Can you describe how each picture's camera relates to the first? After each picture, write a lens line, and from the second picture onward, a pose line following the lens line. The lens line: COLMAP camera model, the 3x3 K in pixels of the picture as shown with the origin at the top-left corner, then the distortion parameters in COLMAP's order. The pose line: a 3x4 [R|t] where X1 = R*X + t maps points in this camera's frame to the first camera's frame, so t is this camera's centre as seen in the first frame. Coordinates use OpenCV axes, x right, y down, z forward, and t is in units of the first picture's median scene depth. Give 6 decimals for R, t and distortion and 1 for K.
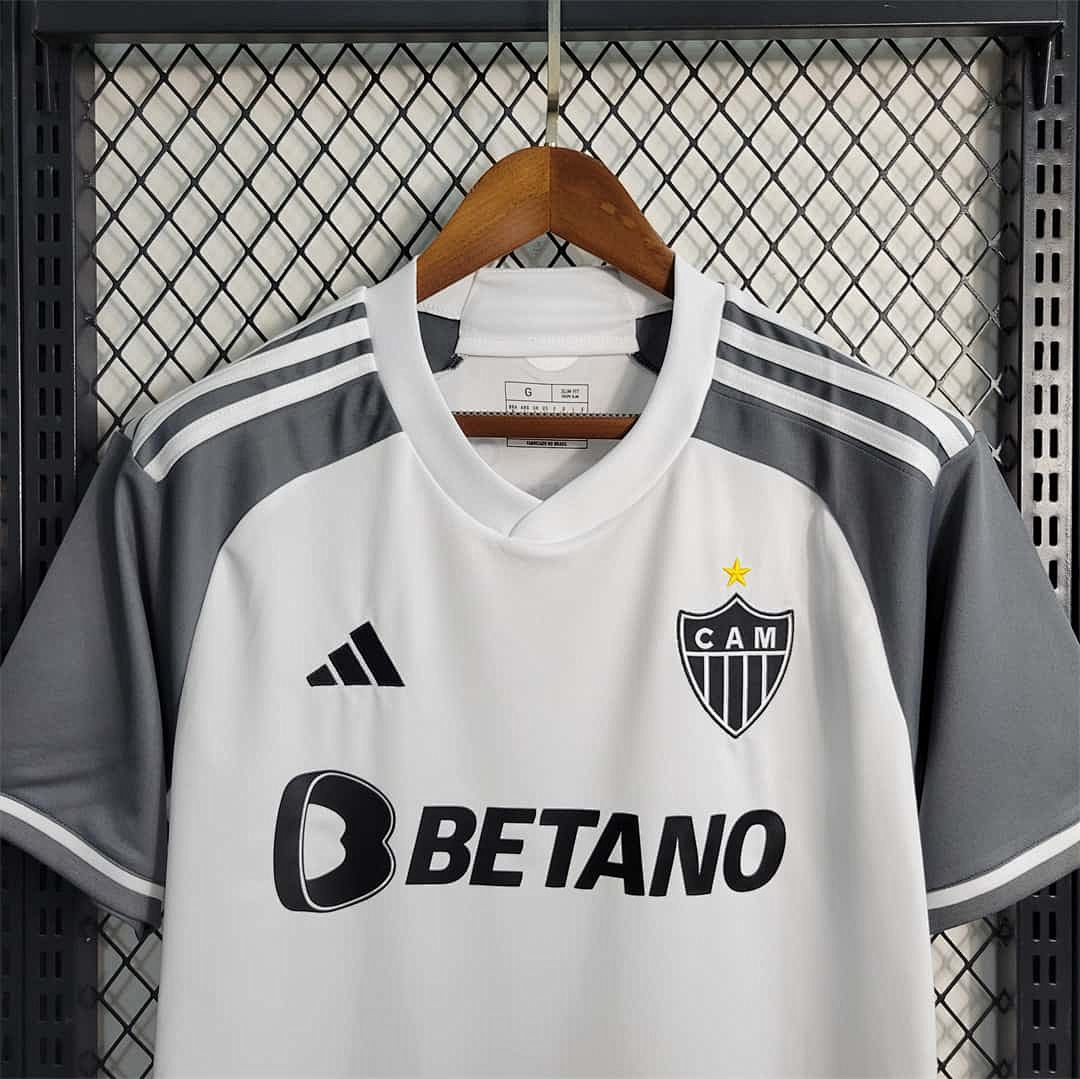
lens RADIAL K [[1046.6, 0, 540.0], [0, 1046.6, 539.5], [0, 0, 1]] dist [0.008098, -0.001700]
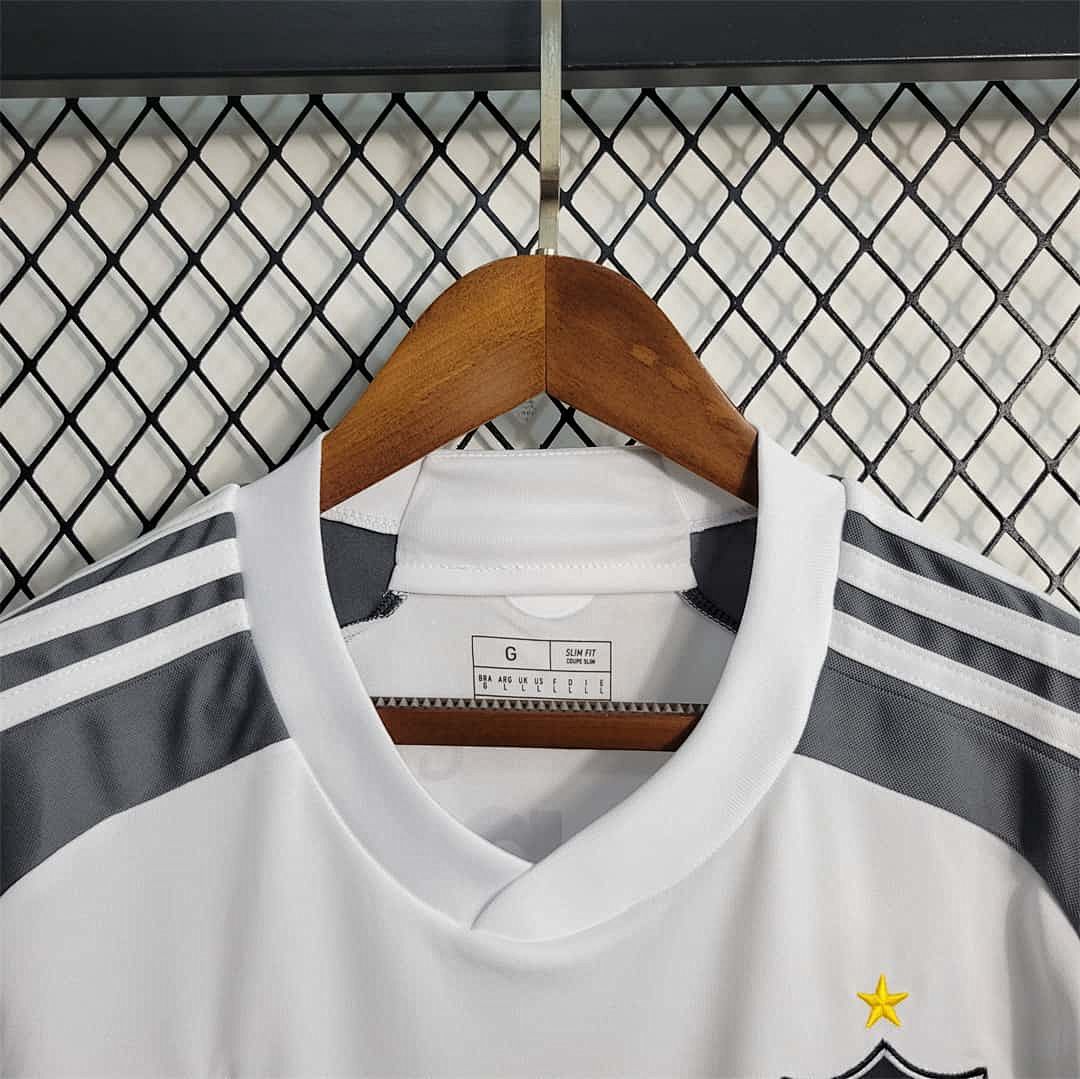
lens RADIAL K [[1044.3, 0, 540.0], [0, 1044.3, 539.5], [0, 0, 1]] dist [-0.006644, 0.018761]
pose [[0.999782, -0.000982, -0.020845, 0.018642], [-0.000850, 0.996148, -0.087688, -0.159442], [0.020851, 0.087686, 0.995930, 0.416675]]
